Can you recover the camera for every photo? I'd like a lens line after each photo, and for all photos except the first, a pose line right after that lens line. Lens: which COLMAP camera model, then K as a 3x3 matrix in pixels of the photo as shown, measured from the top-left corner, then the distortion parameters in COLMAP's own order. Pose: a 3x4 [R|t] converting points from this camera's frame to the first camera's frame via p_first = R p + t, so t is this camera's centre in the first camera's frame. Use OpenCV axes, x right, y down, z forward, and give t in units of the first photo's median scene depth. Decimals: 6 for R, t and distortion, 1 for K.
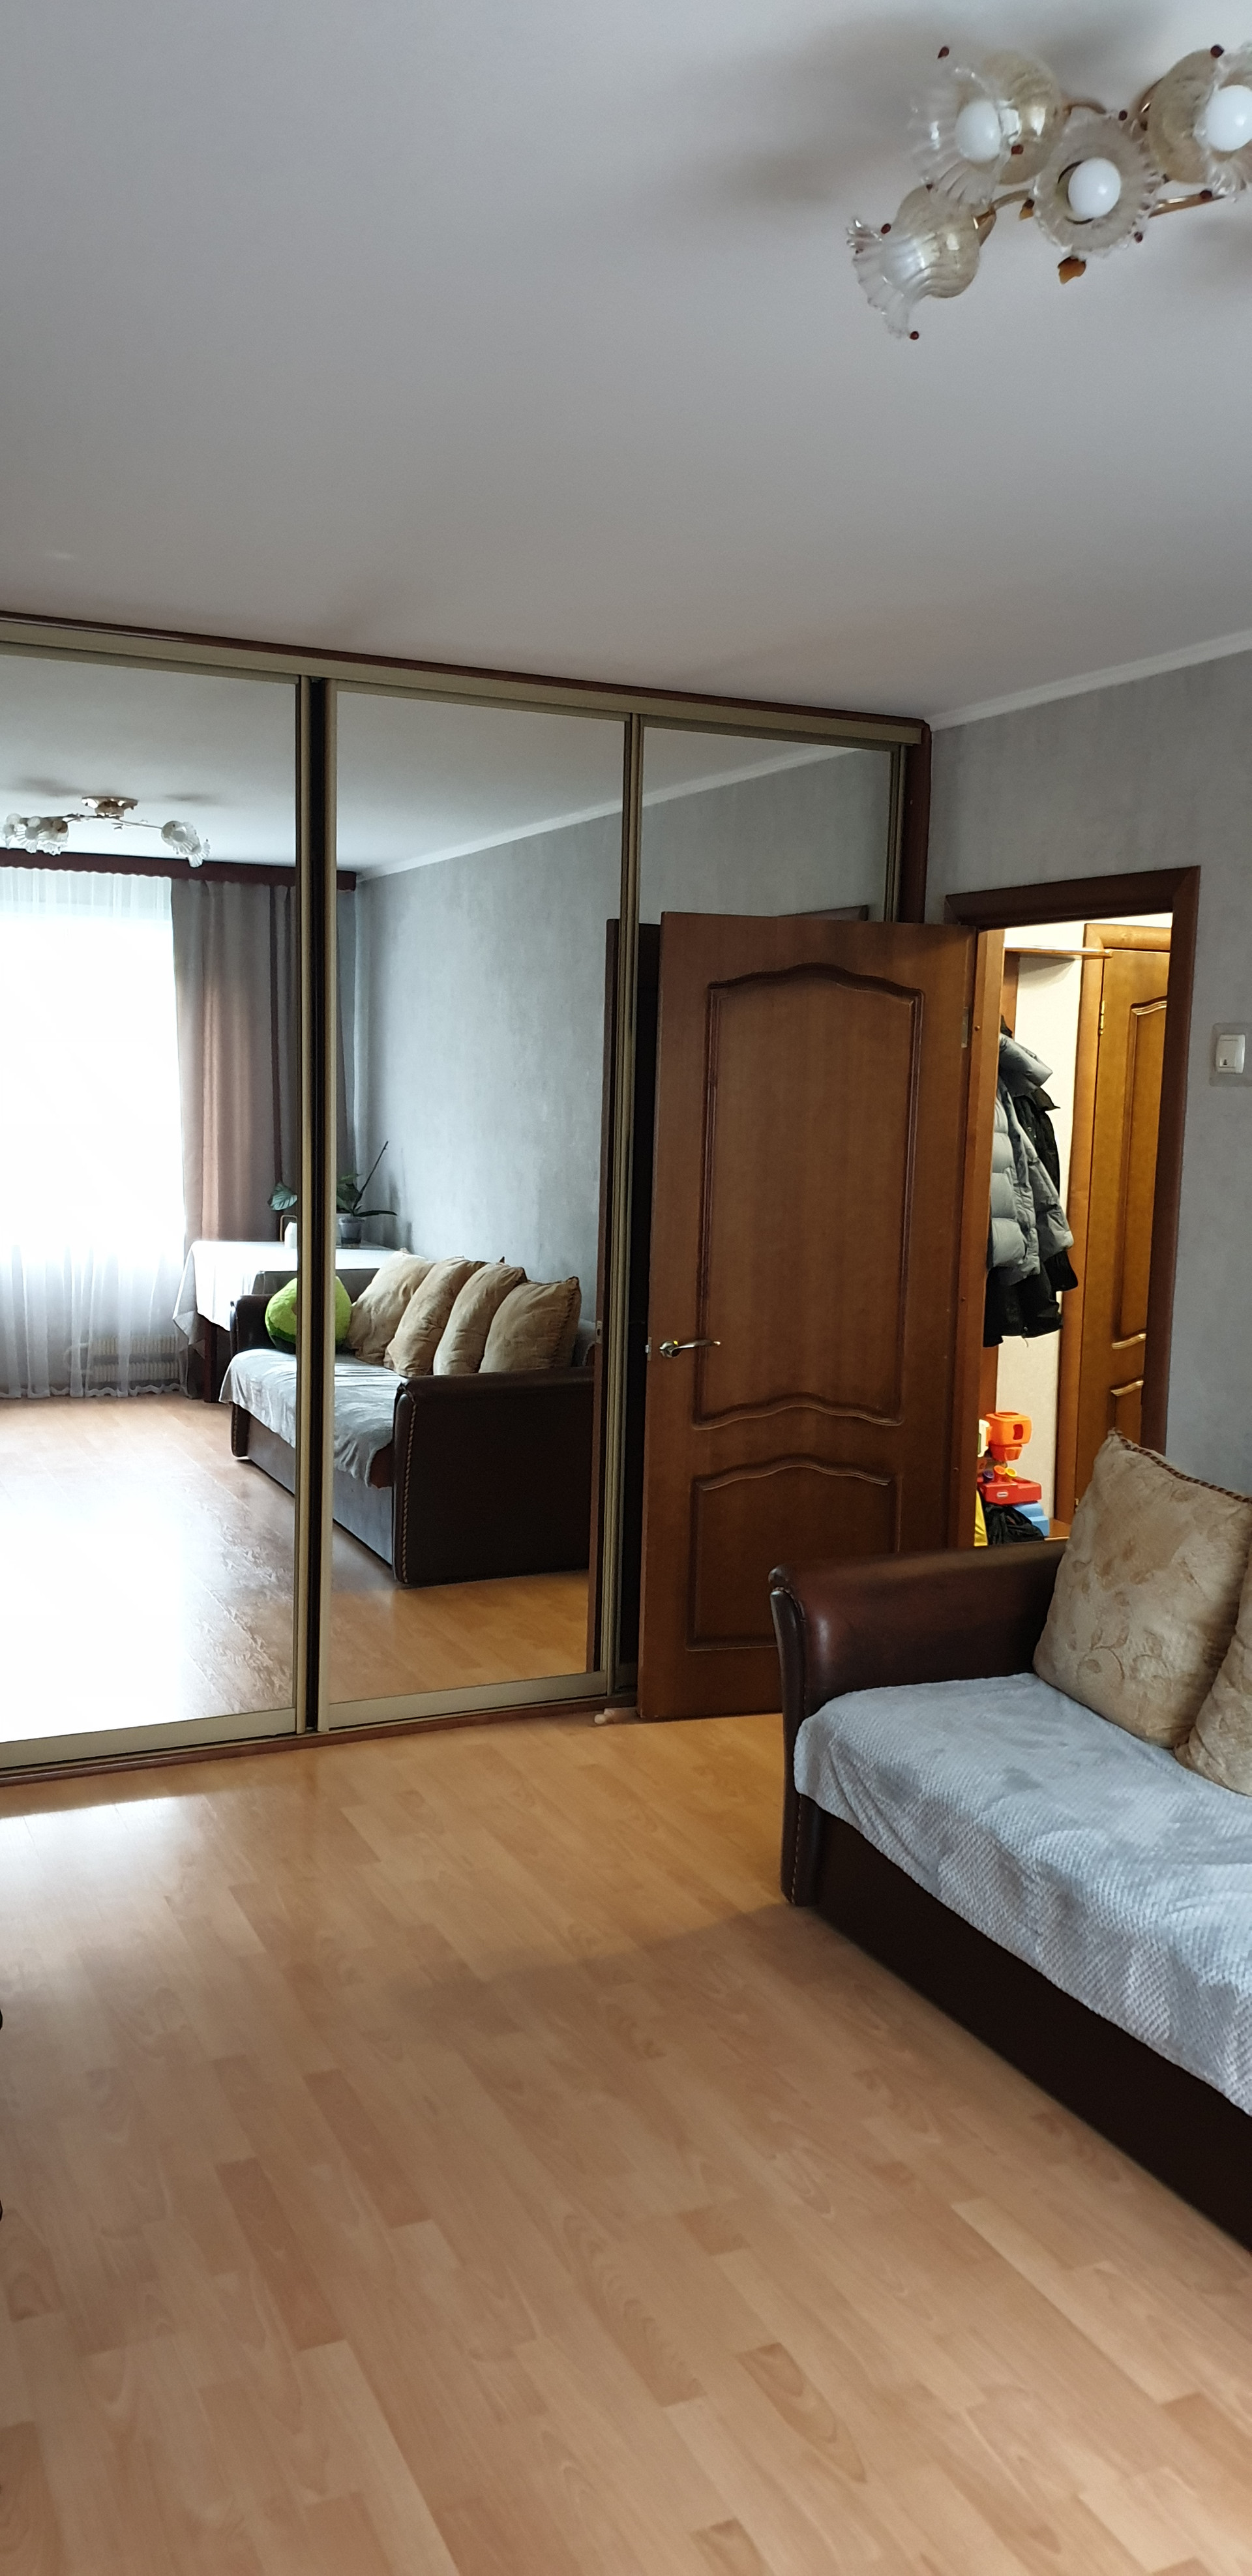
lens RADIAL K [[2103.9, 0, 638.5], [0, 2103.9, 1320.3], [0, 0, 1]] dist [0.270264, -0.874930]
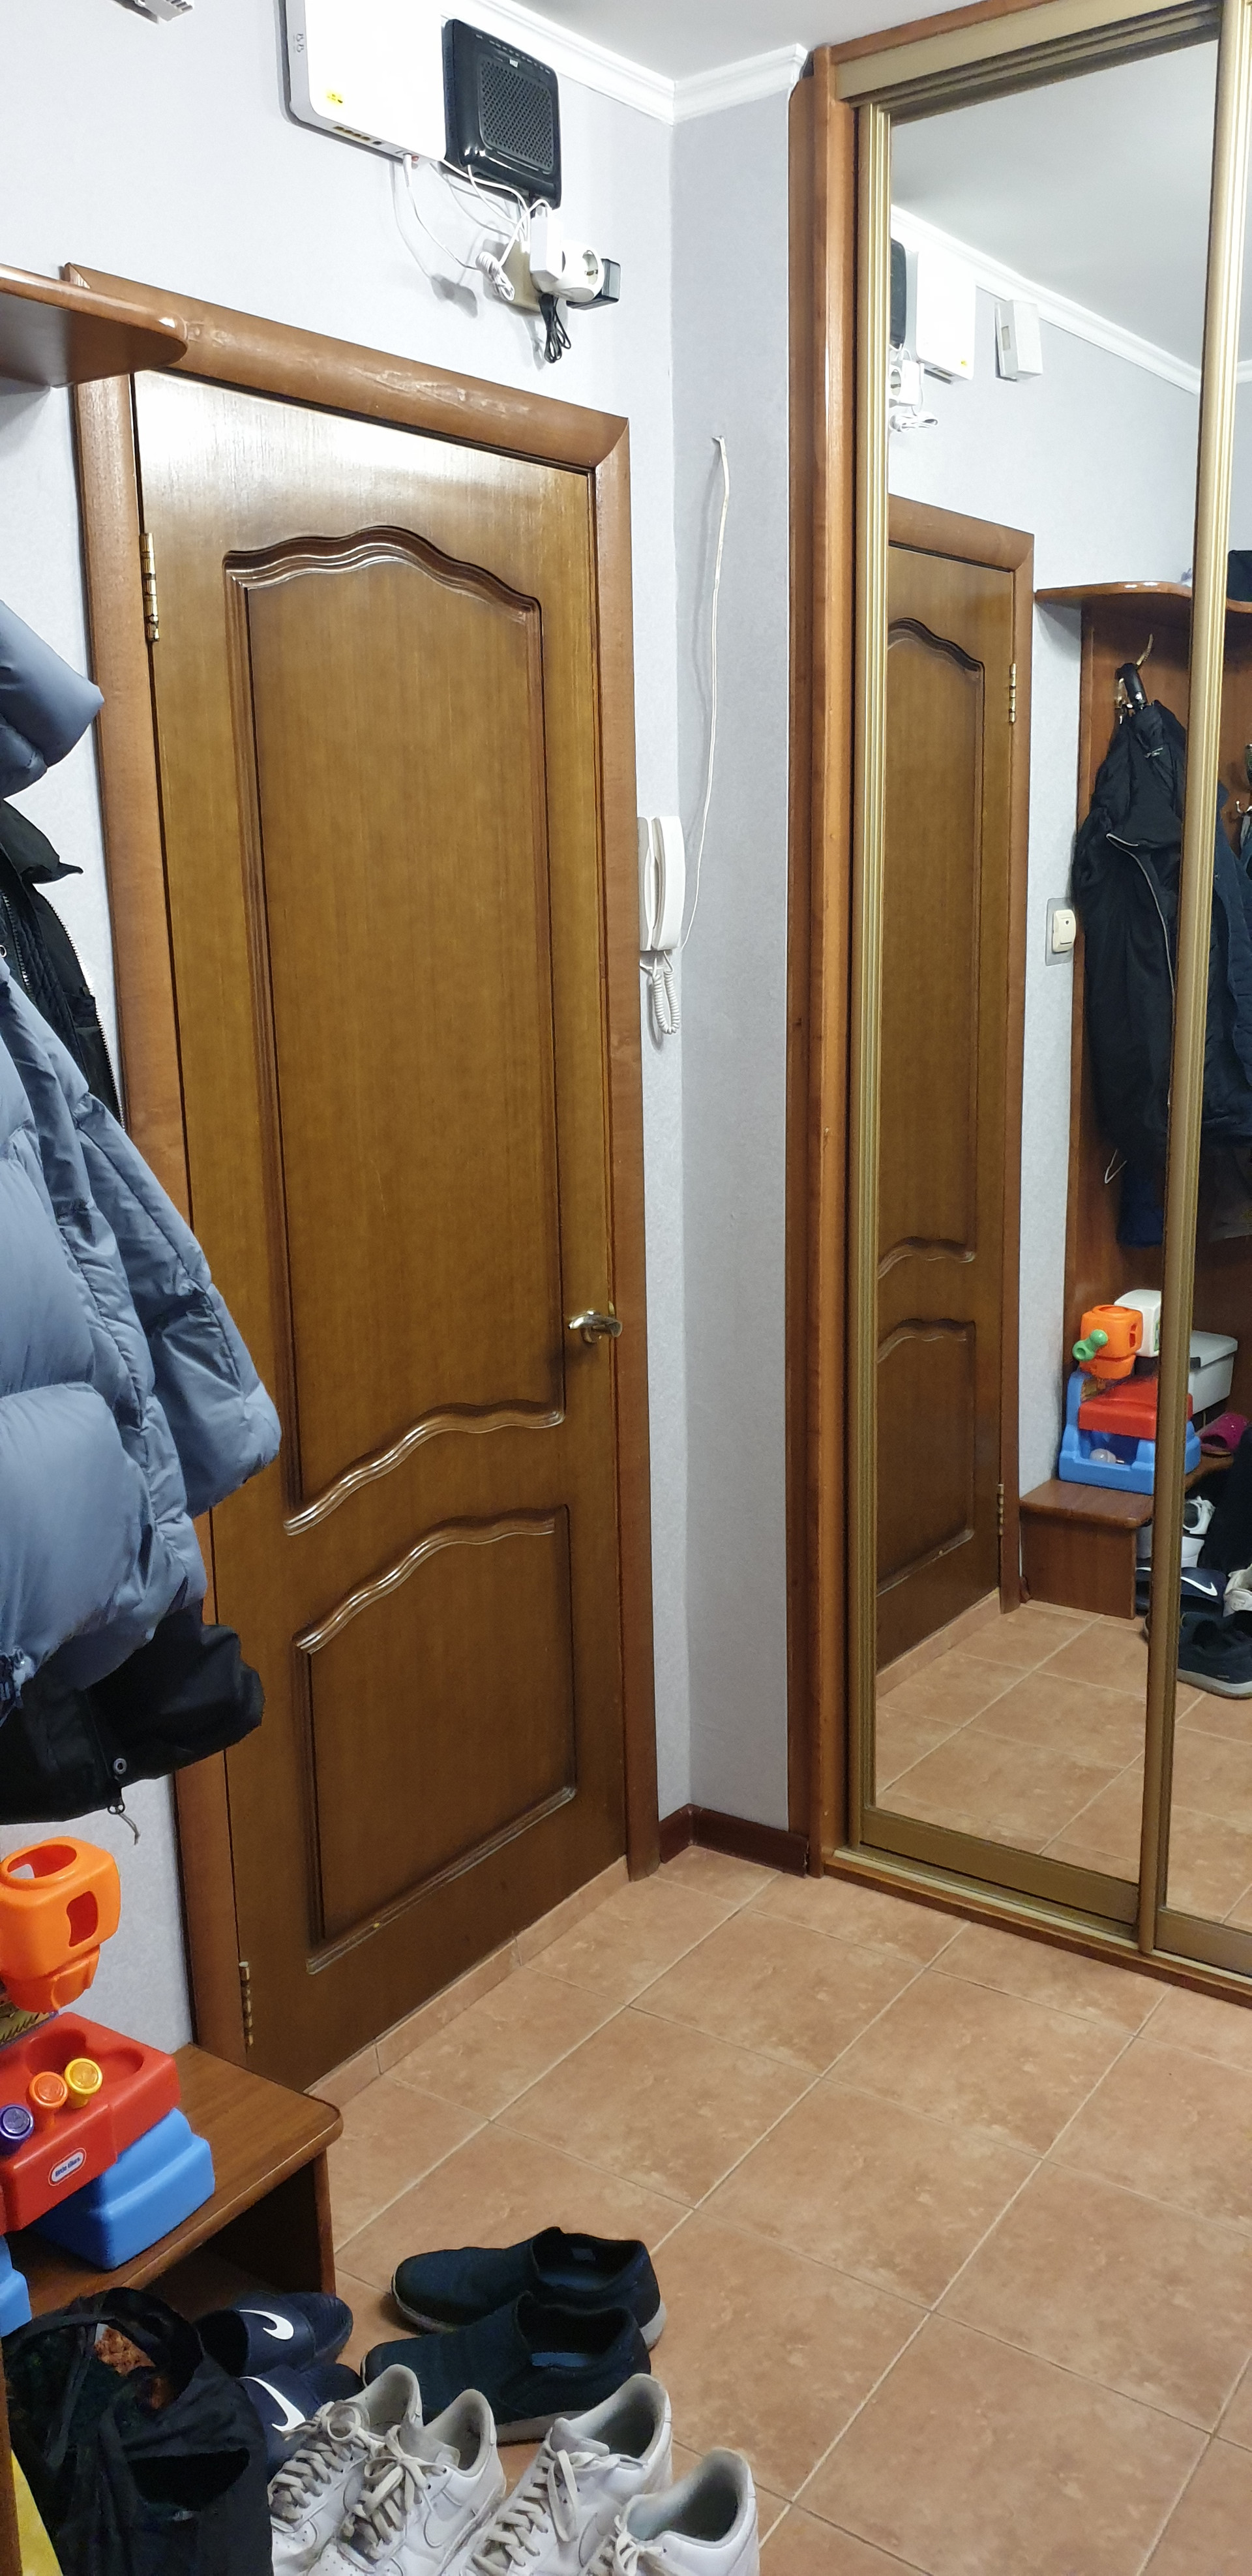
lens RADIAL K [[2103.9, 0, 638.5], [0, 2103.9, 1320.3], [0, 0, 1]] dist [0.270264, -0.874930]
pose [[0.862687, -0.145166, 0.484457, 0.104379], [0.095525, 0.987448, 0.125783, -0.064515], [-0.496635, -0.062234, 0.865725, 0.663888]]
